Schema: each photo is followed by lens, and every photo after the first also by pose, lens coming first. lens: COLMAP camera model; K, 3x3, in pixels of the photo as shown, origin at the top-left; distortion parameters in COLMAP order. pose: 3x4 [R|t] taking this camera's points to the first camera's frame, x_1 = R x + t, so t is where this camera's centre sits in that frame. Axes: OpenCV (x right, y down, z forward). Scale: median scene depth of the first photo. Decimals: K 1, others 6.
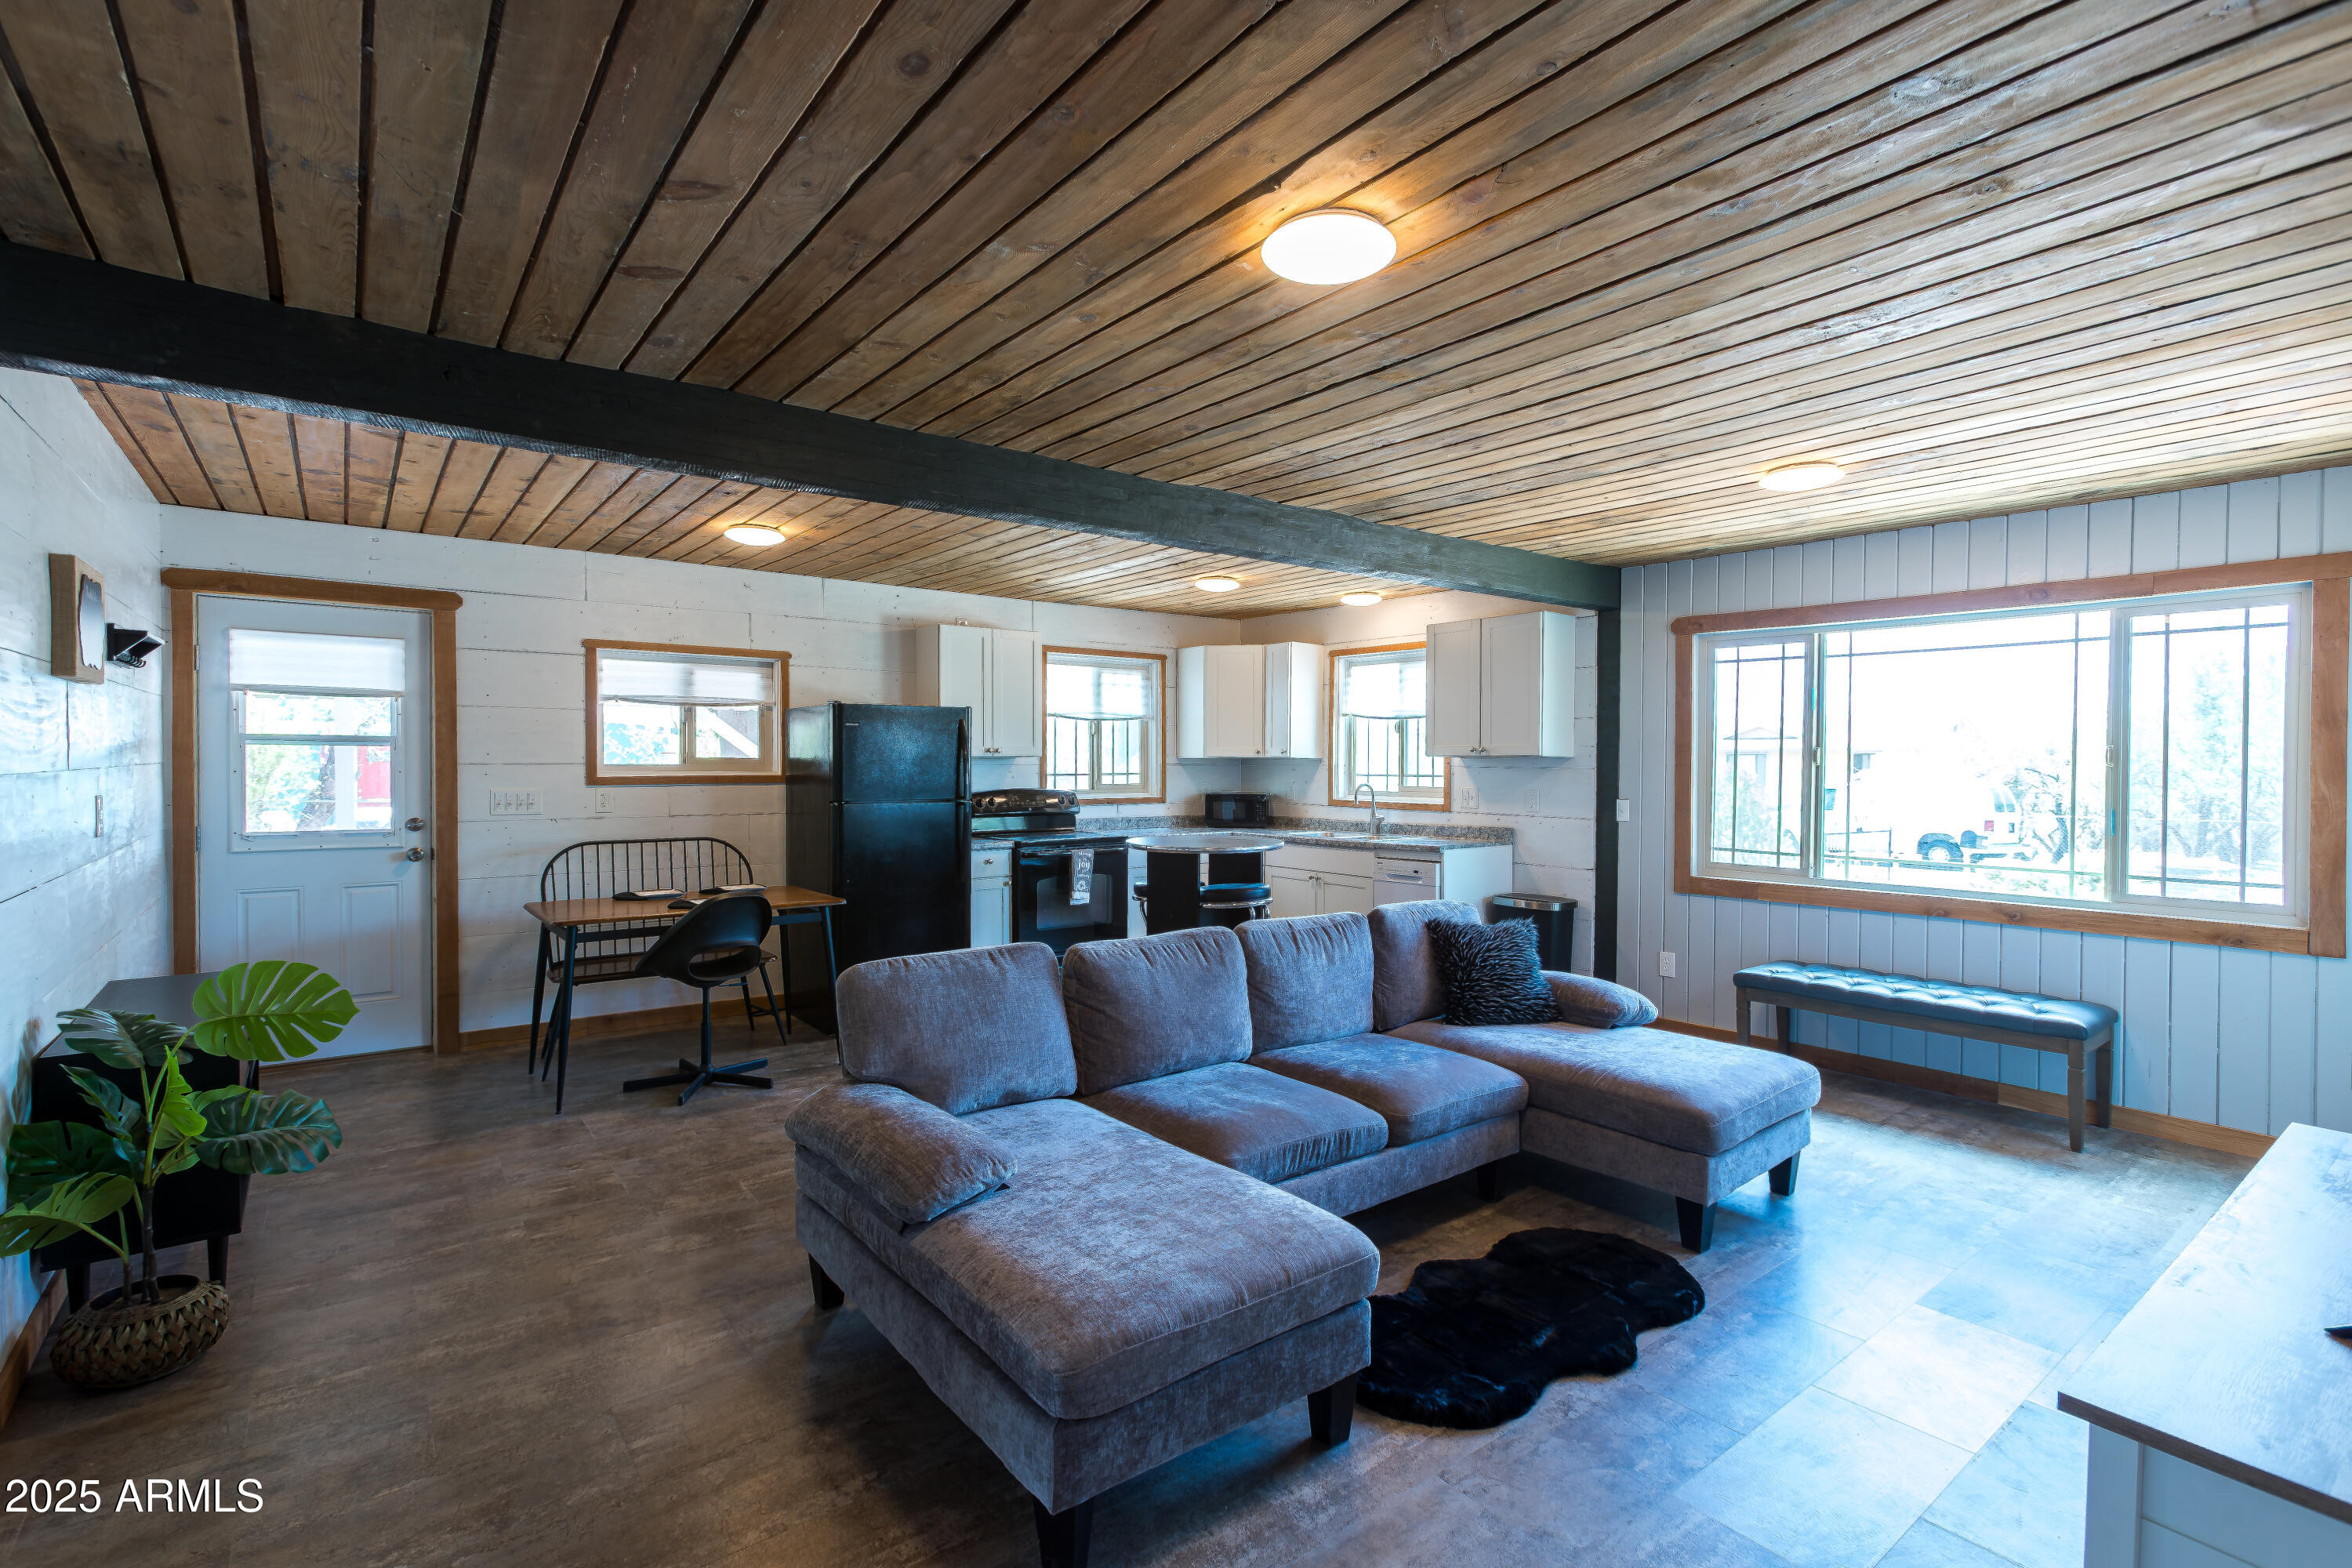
lens RADIAL K [[1092.8, 0, 1174.7], [0, 1092.8, 783.1], [0, 0, 1]] dist [-0.013038, 0.007533]
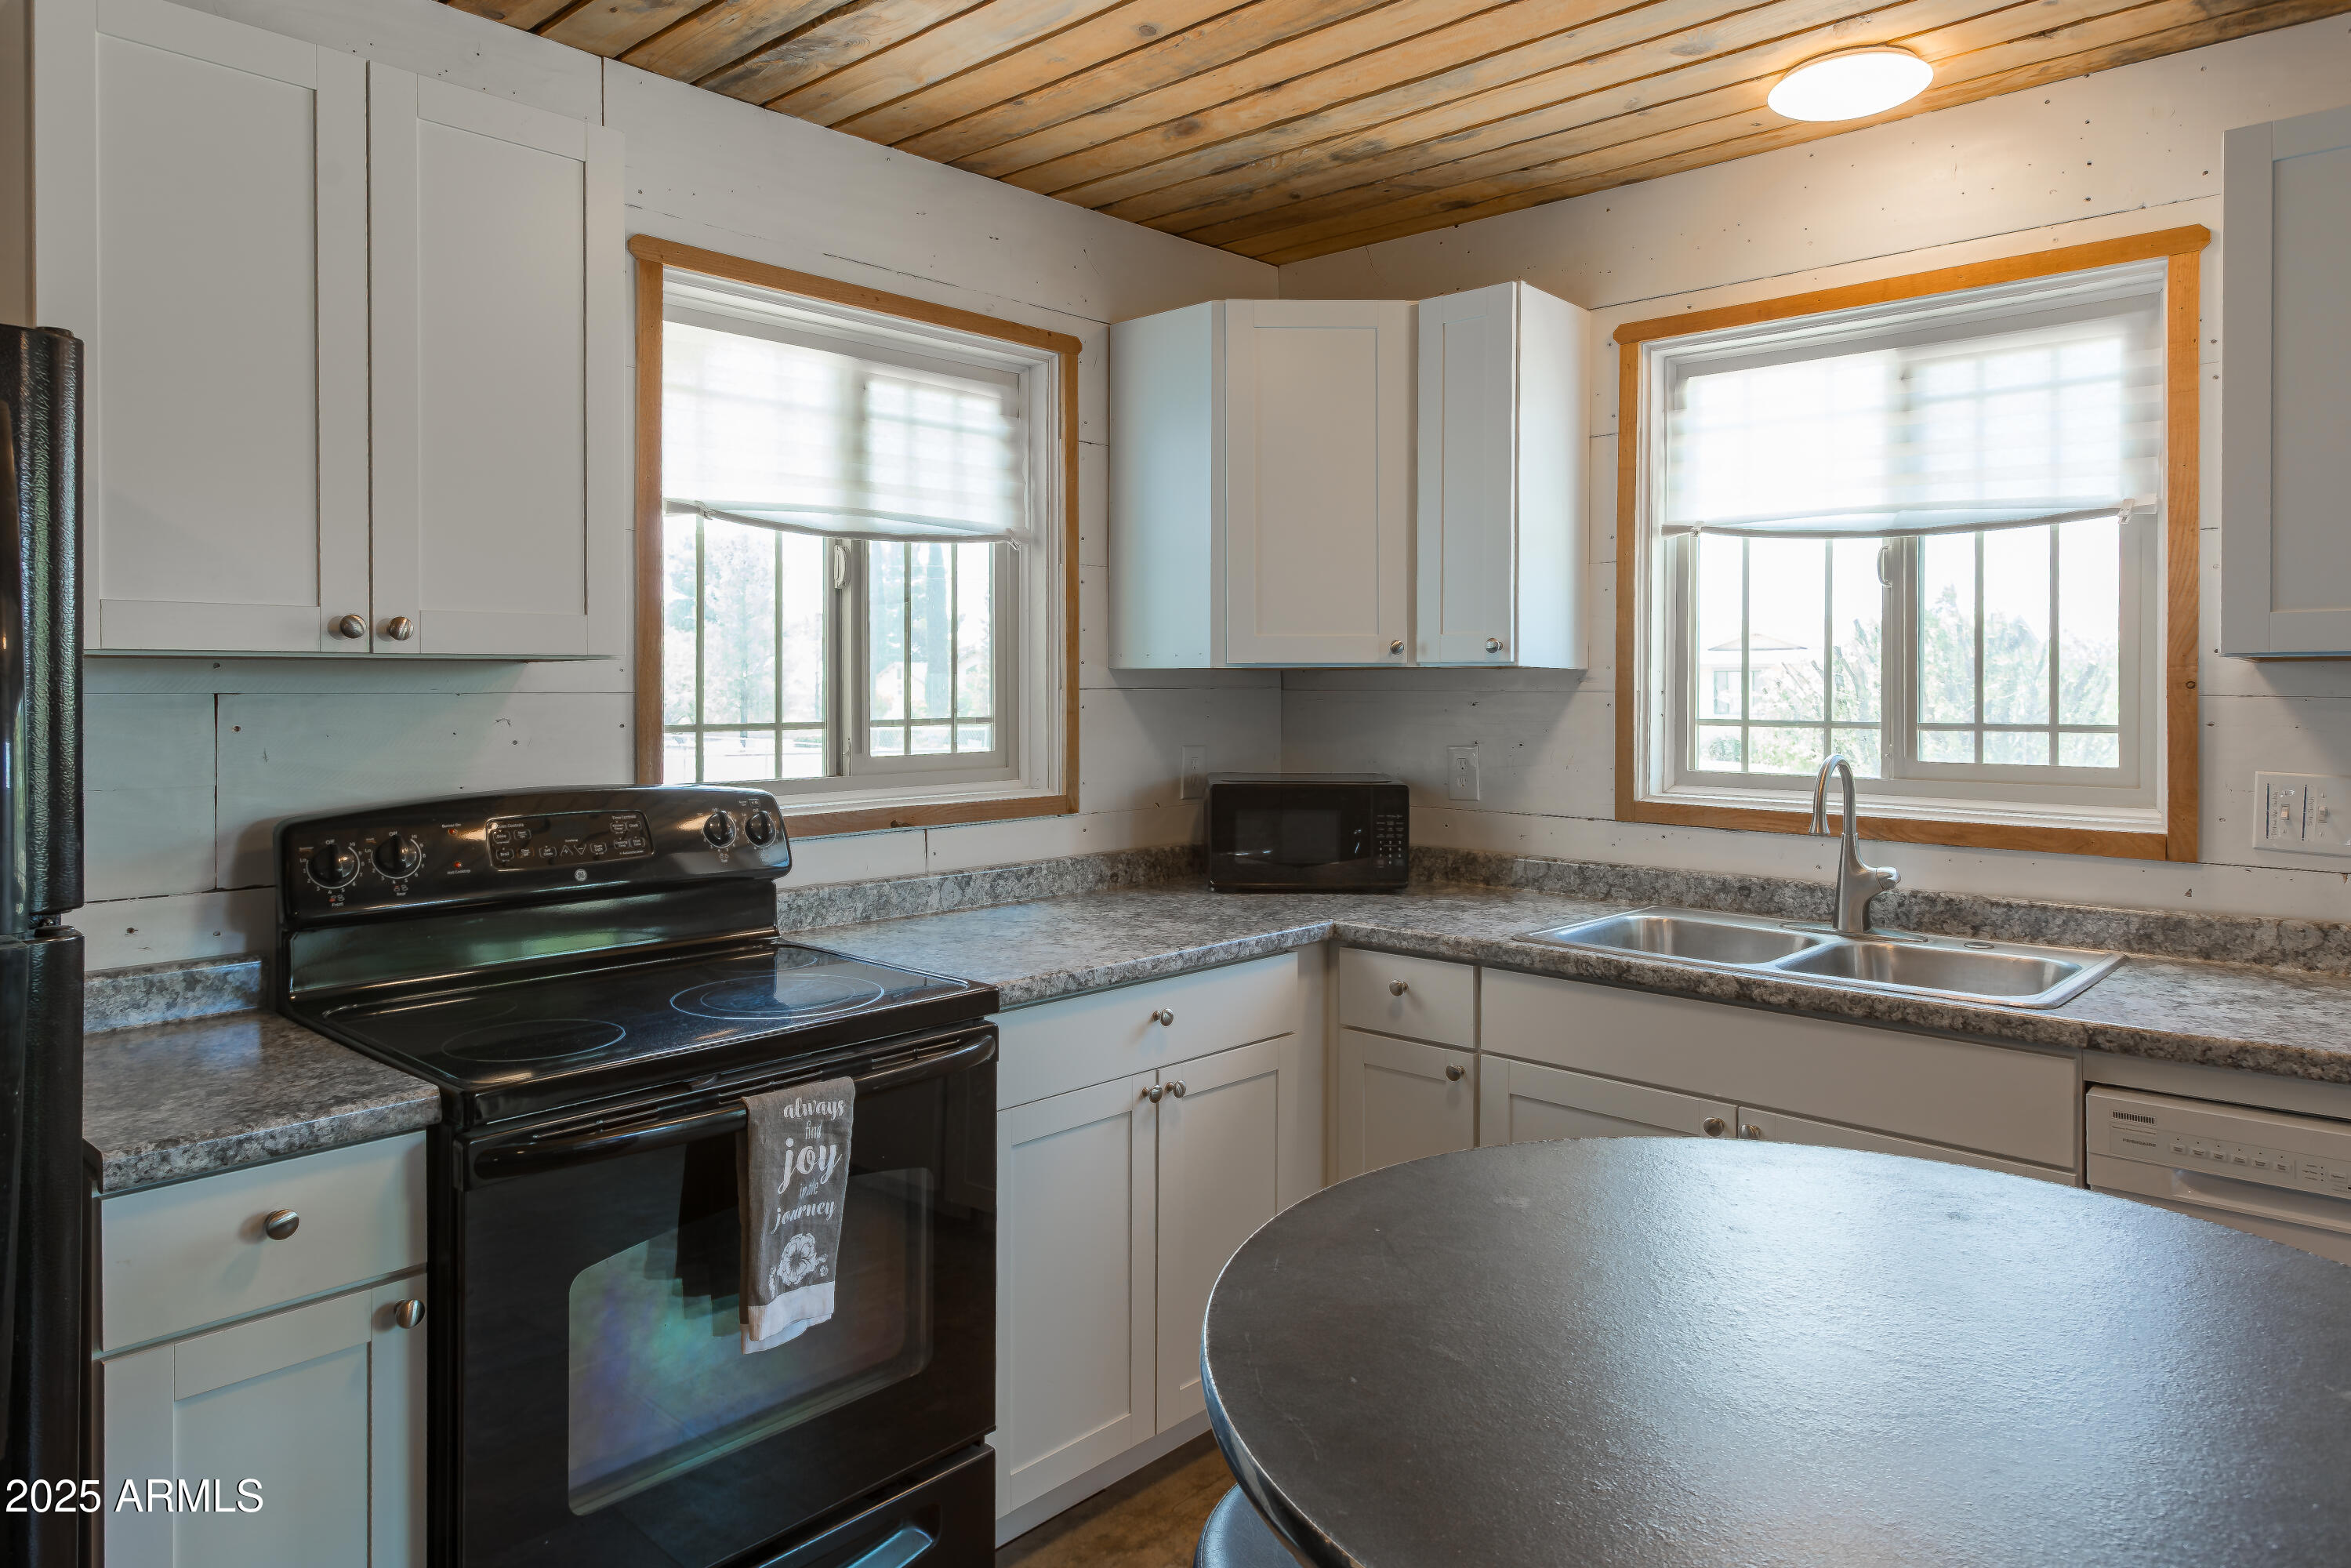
lens RADIAL K [[1473.5, 0, 1193.8], [0, 1473.5, 685.4], [0, 0, 1]] dist [0.006976, 0.004673]
pose [[0.984569, -0.001764, 0.174990, -0.051431], [0.004960, 0.999829, -0.017832, -0.011109], [-0.174928, 0.018425, 0.984409, 0.609883]]
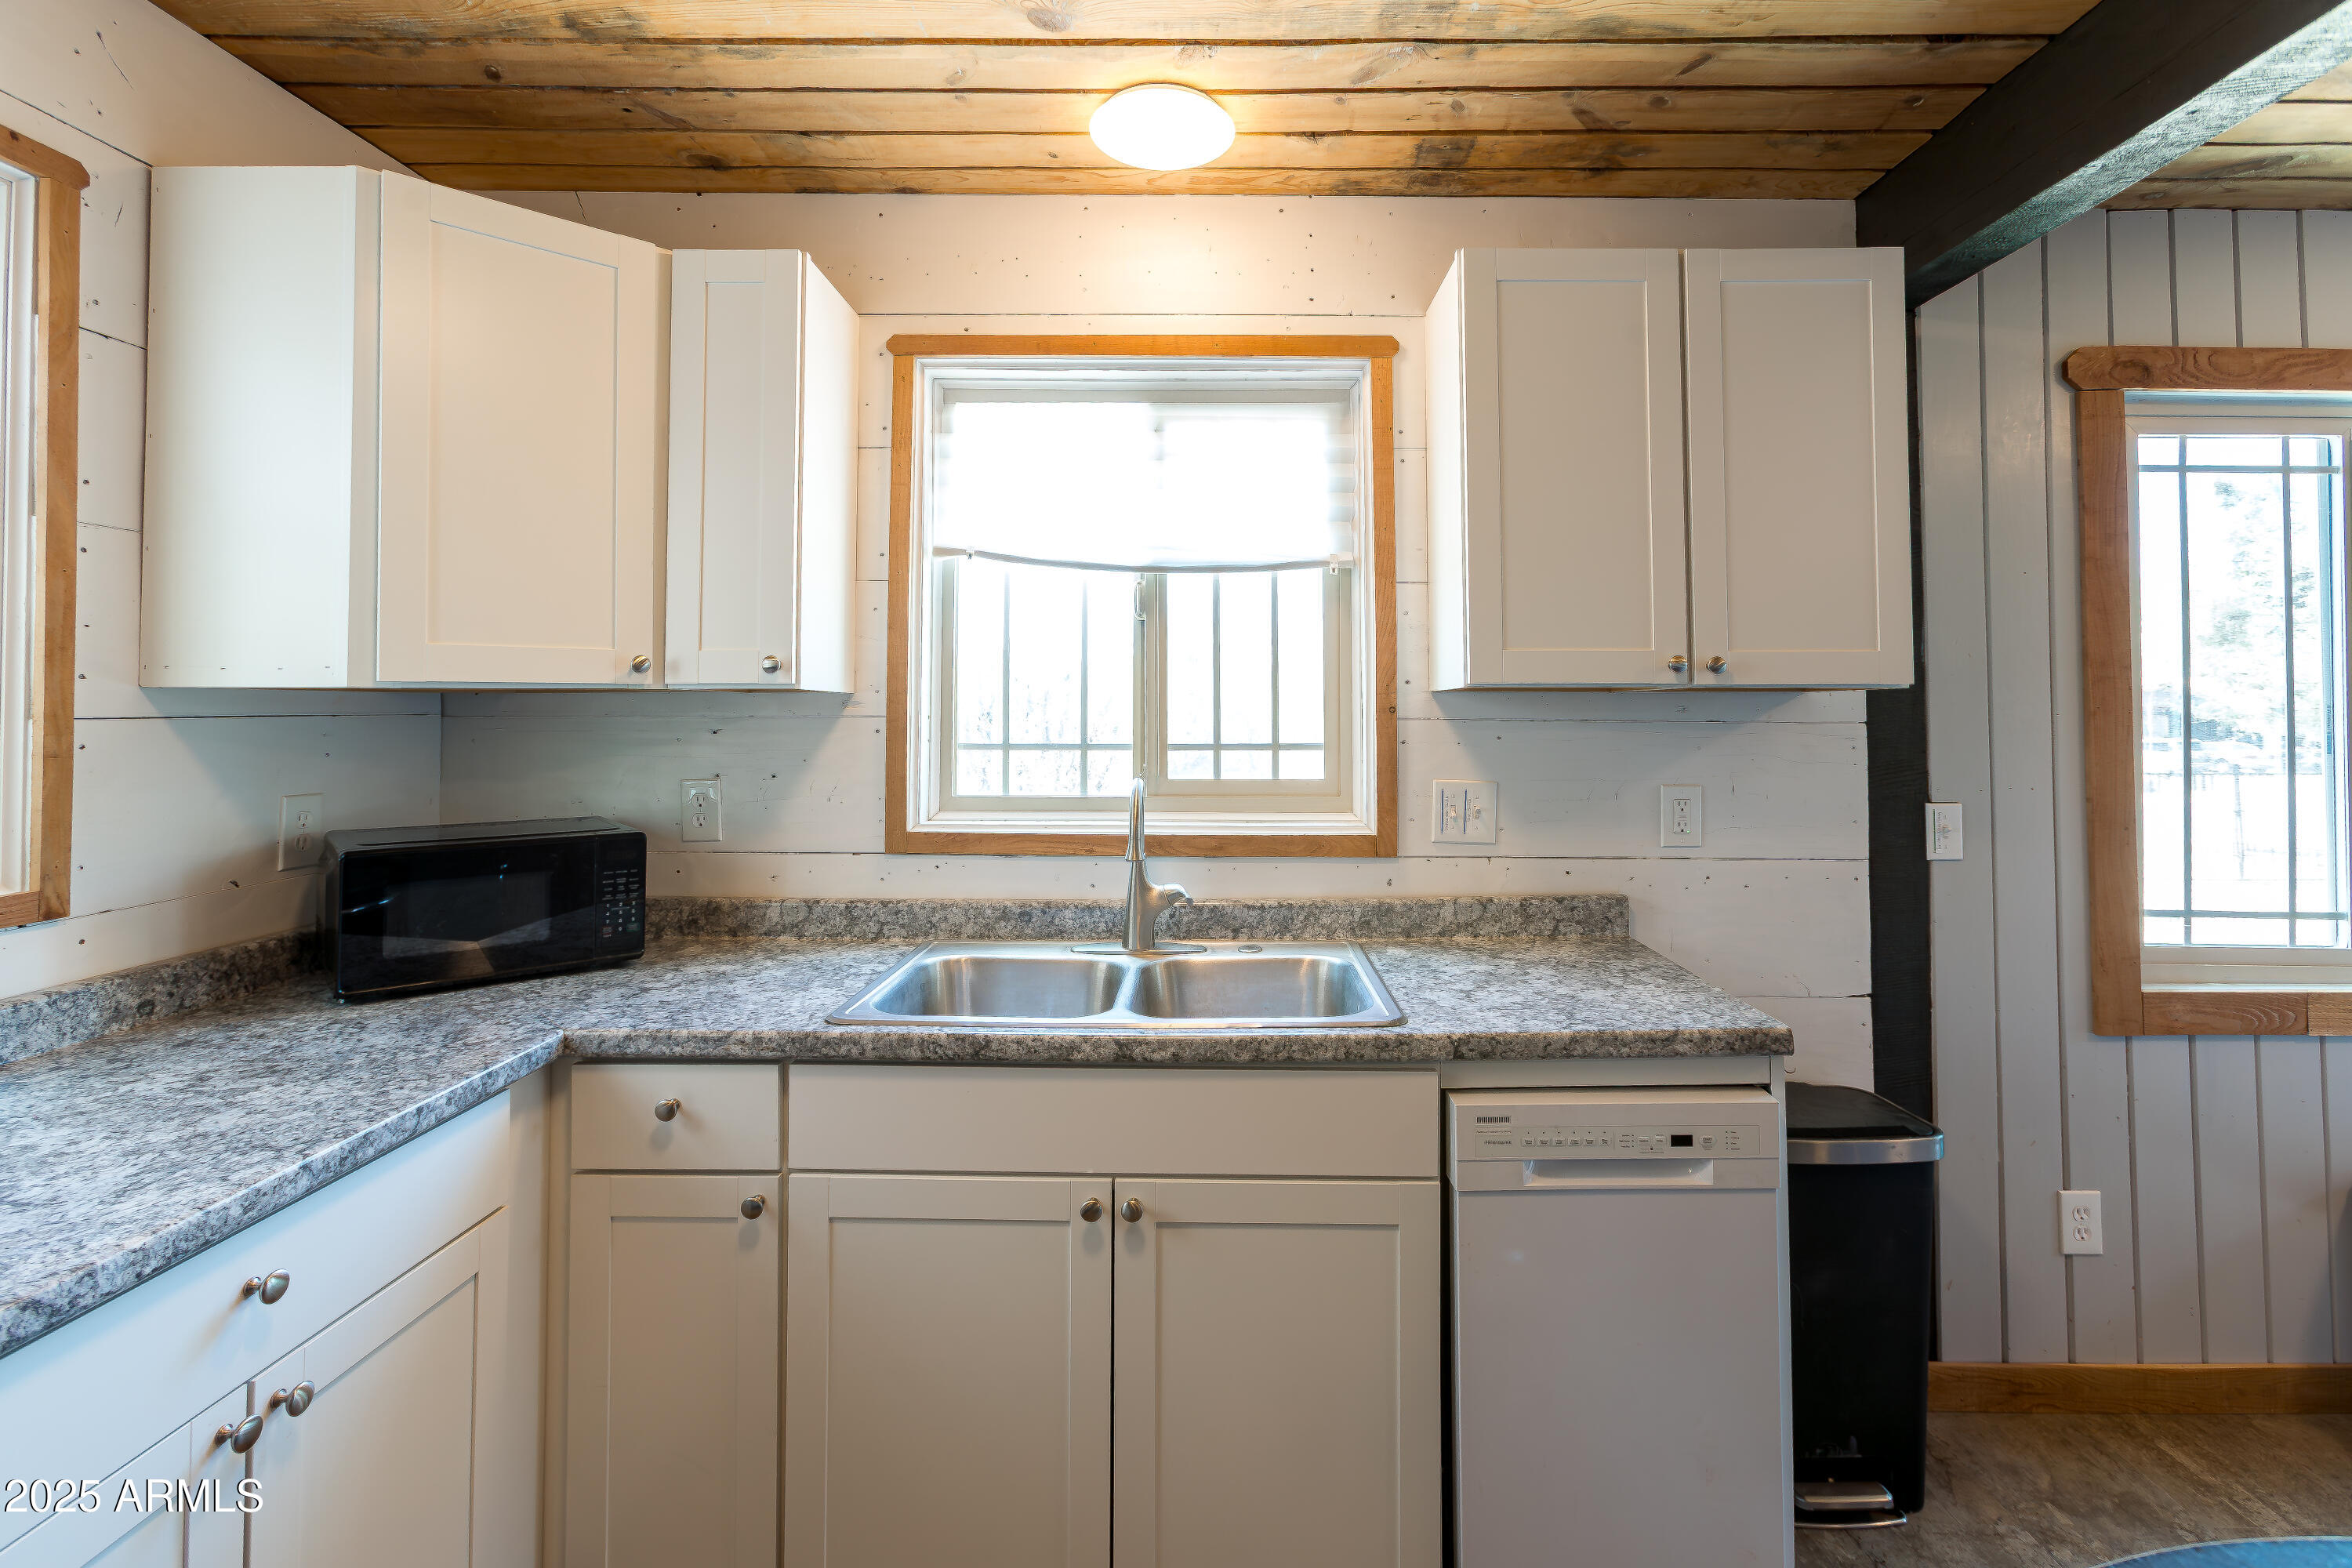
lens RADIAL K [[1092.8, 0, 1218.1], [0, 1092.8, 684.9], [0, 0, 1]] dist [-0.013038, 0.007533]
pose [[0.618505, 0.013467, 0.785666, -0.036159], [0.015891, 0.999434, -0.029642, -0.014801], [-0.785620, 0.030819, 0.617941, 0.749603]]
